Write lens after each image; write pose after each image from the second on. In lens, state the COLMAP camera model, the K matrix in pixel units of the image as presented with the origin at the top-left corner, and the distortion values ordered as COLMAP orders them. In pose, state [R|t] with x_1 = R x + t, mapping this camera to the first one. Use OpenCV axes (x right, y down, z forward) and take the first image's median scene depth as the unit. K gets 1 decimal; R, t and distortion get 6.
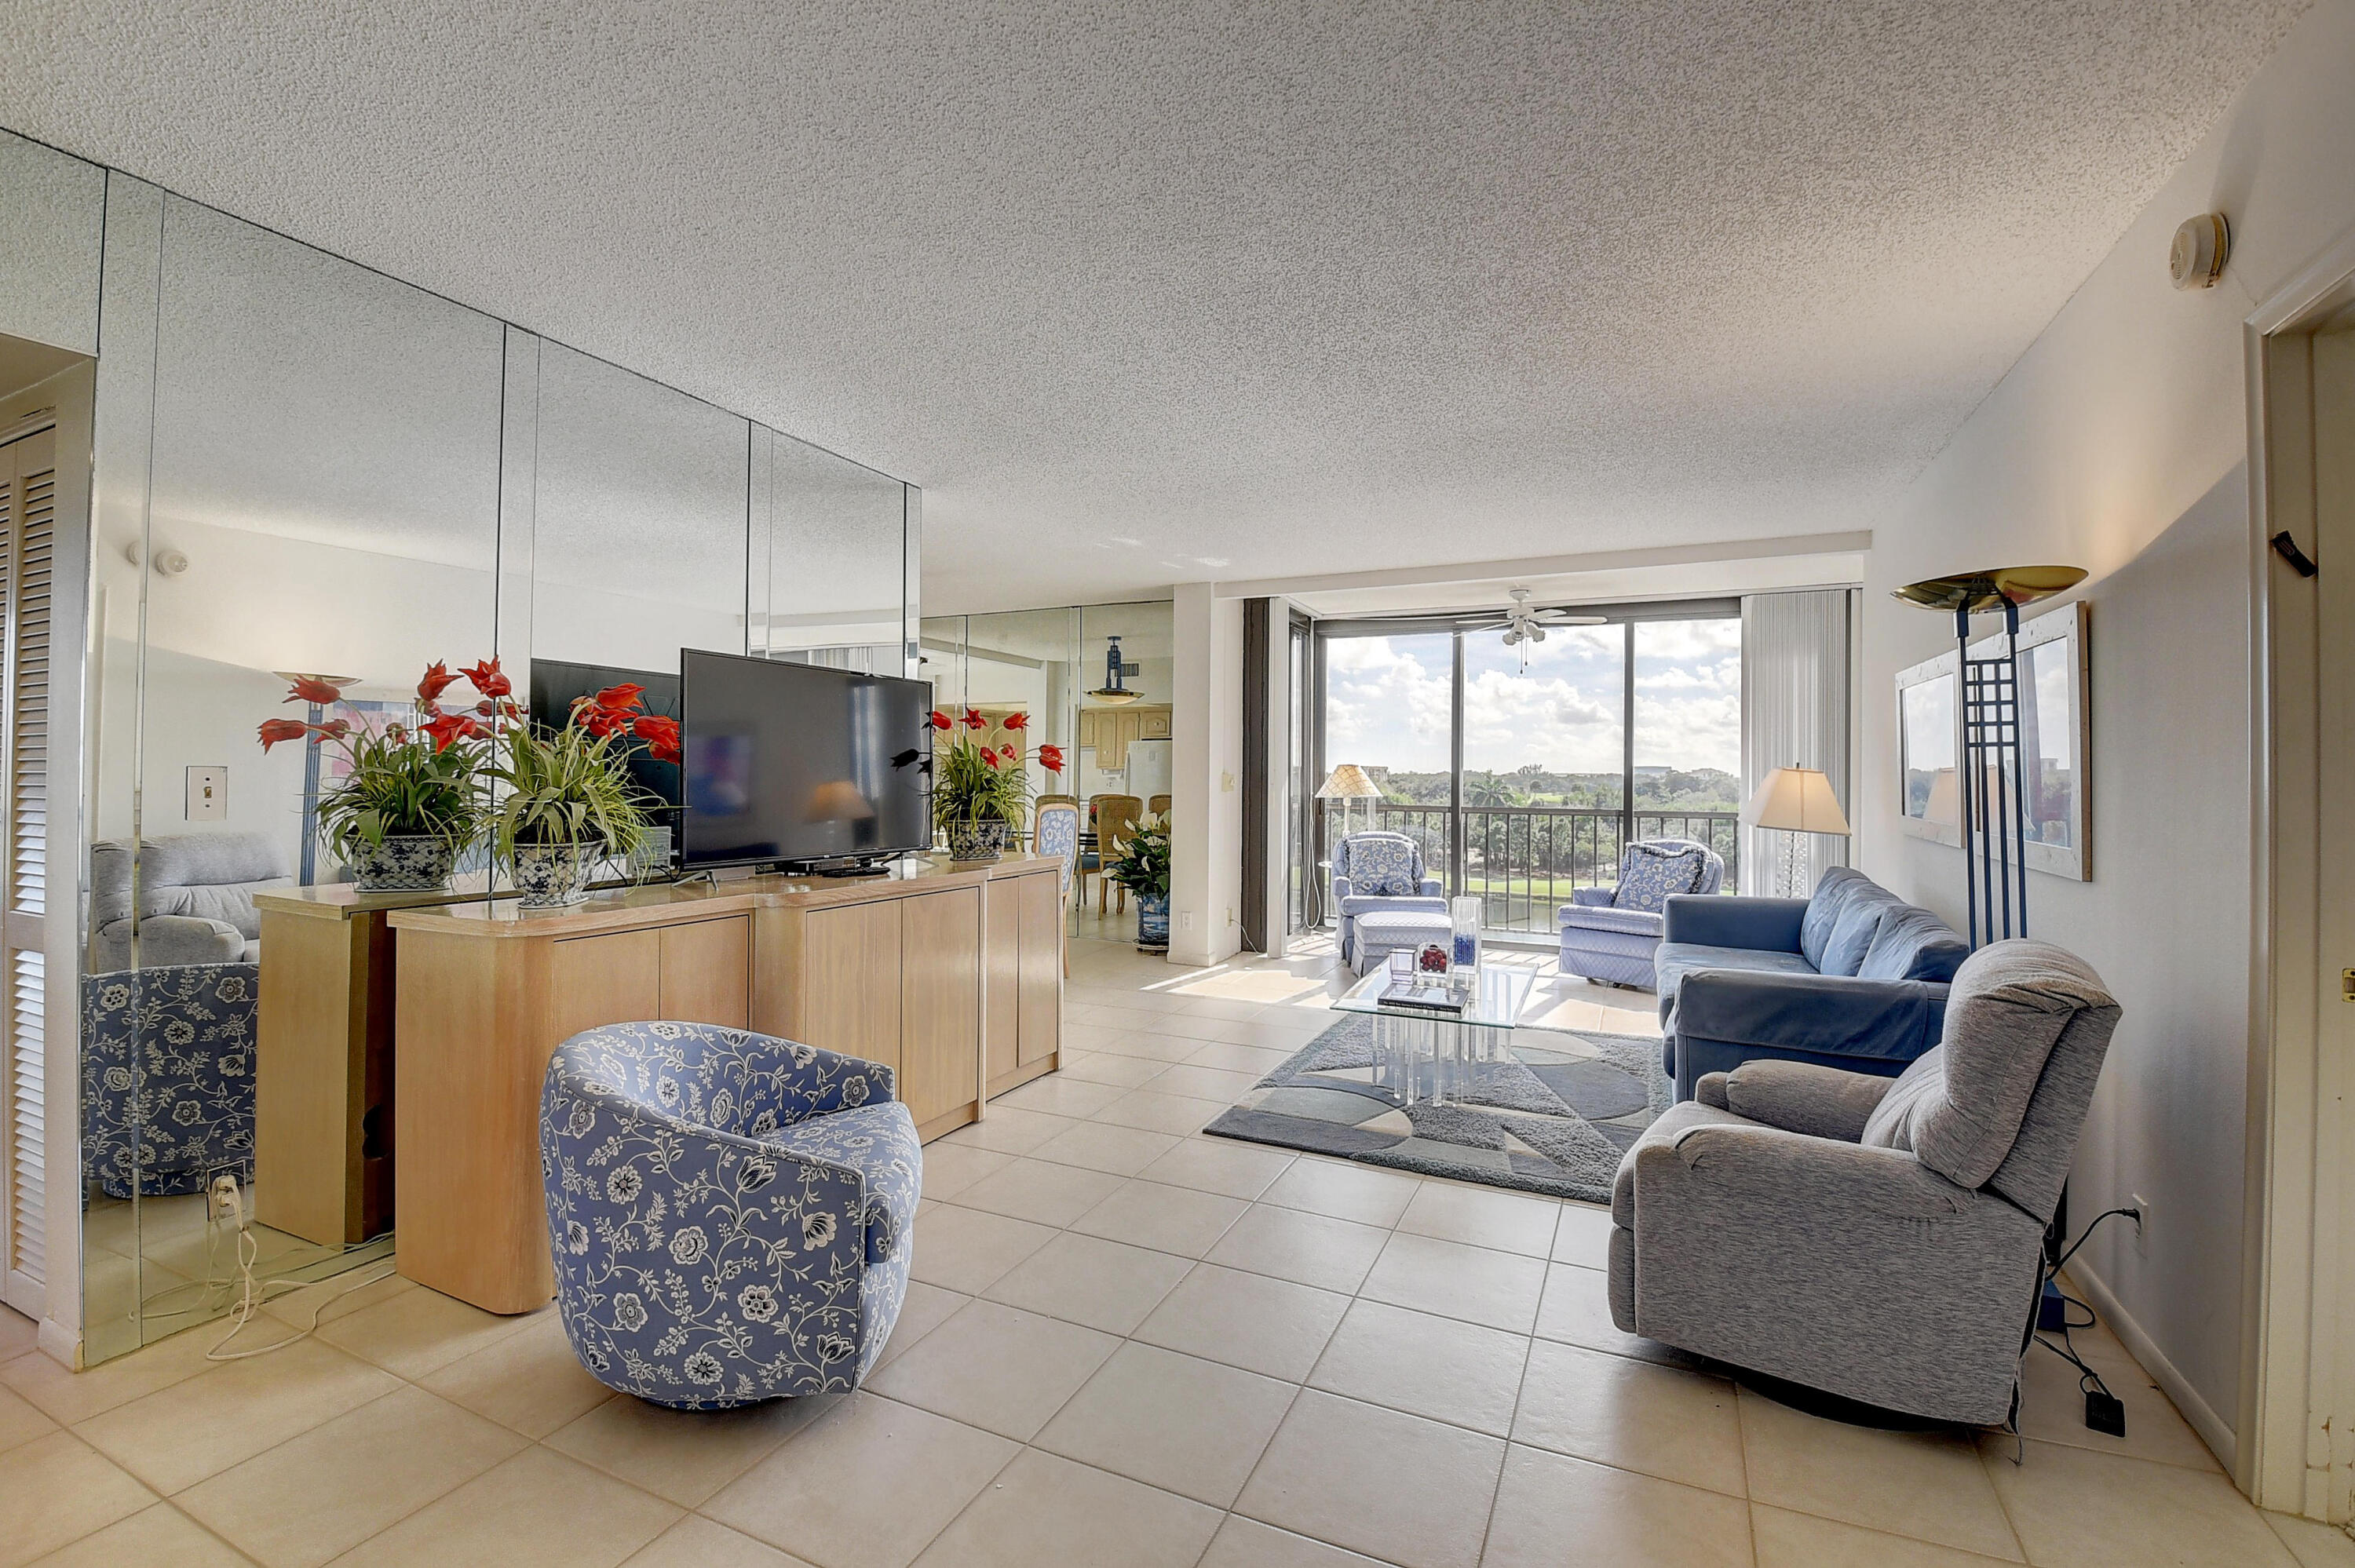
lens RADIAL K [[1033.8, 0, 1176.0], [0, 1033.8, 761.1], [0, 0, 1]] dist [0.003386, -0.024560]
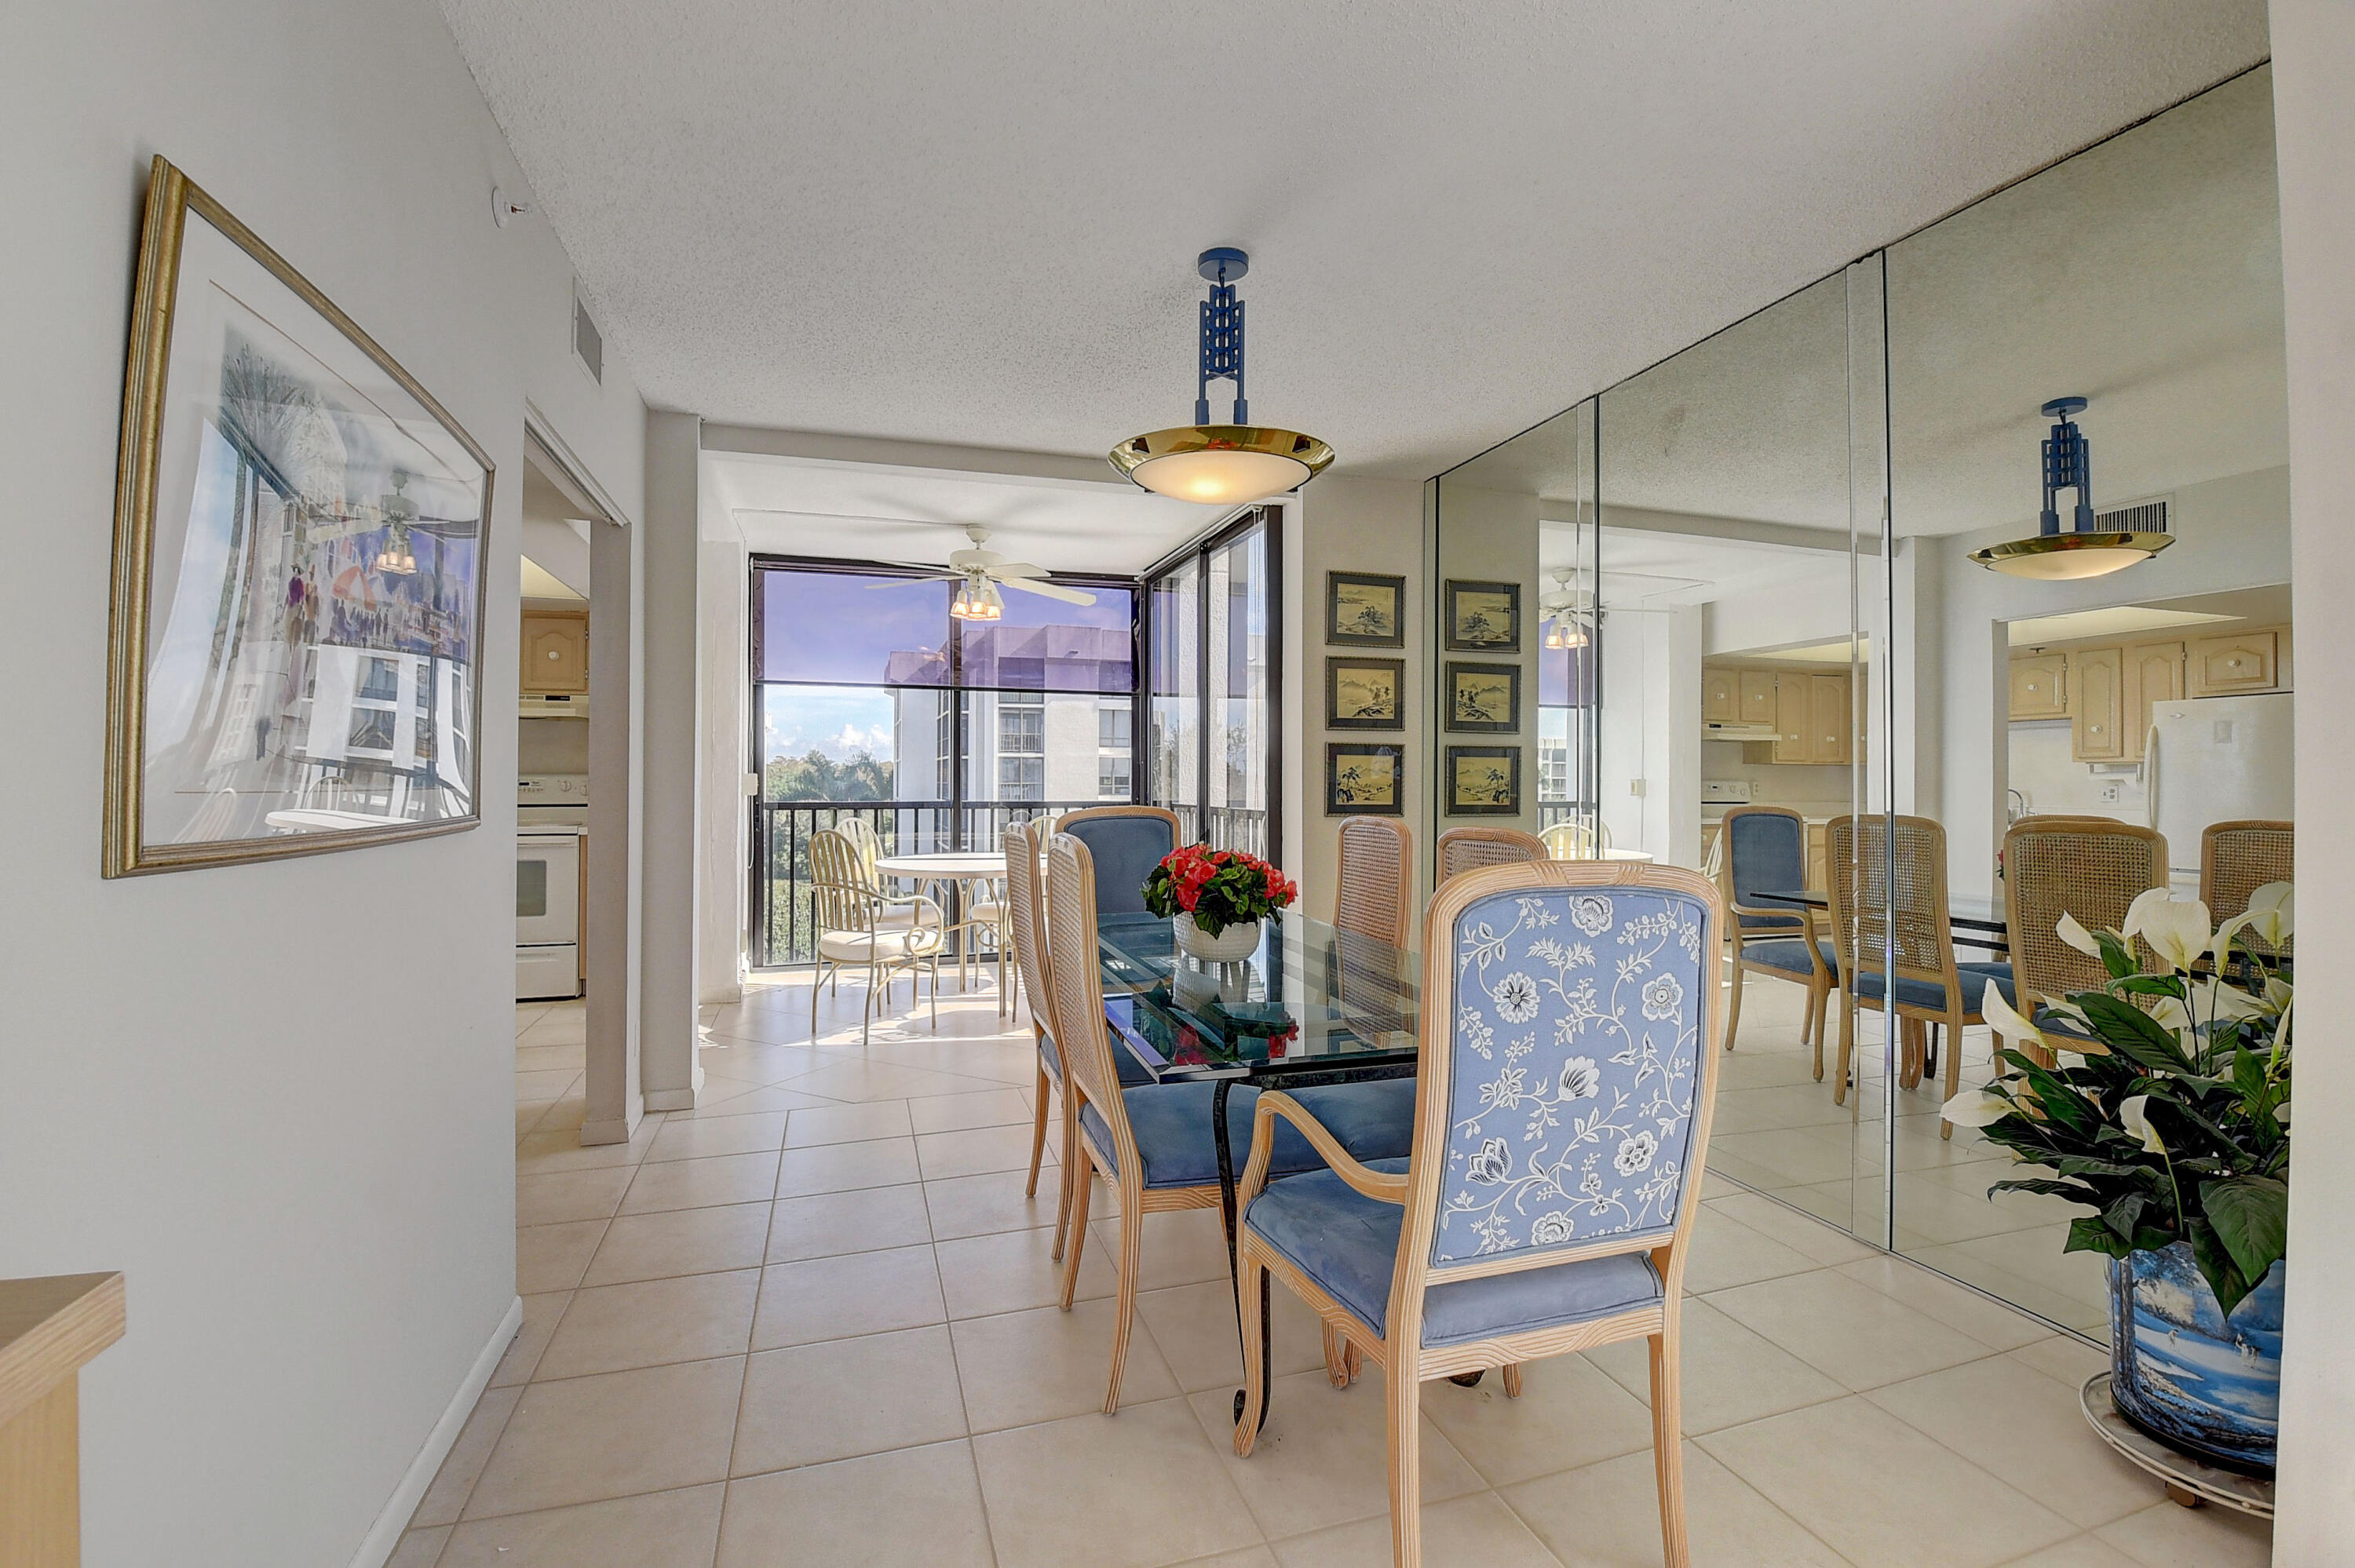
lens RADIAL K [[1048.3, 0, 1181.7], [0, 1048.3, 768.8], [0, 0, 1]] dist [0.000066, -0.009899]
pose [[0.682421, -0.009090, -0.730903, -0.005322], [0.007927, 0.999956, -0.005035, 0.018300], [0.730916, -0.002358, 0.682463, 0.645052]]
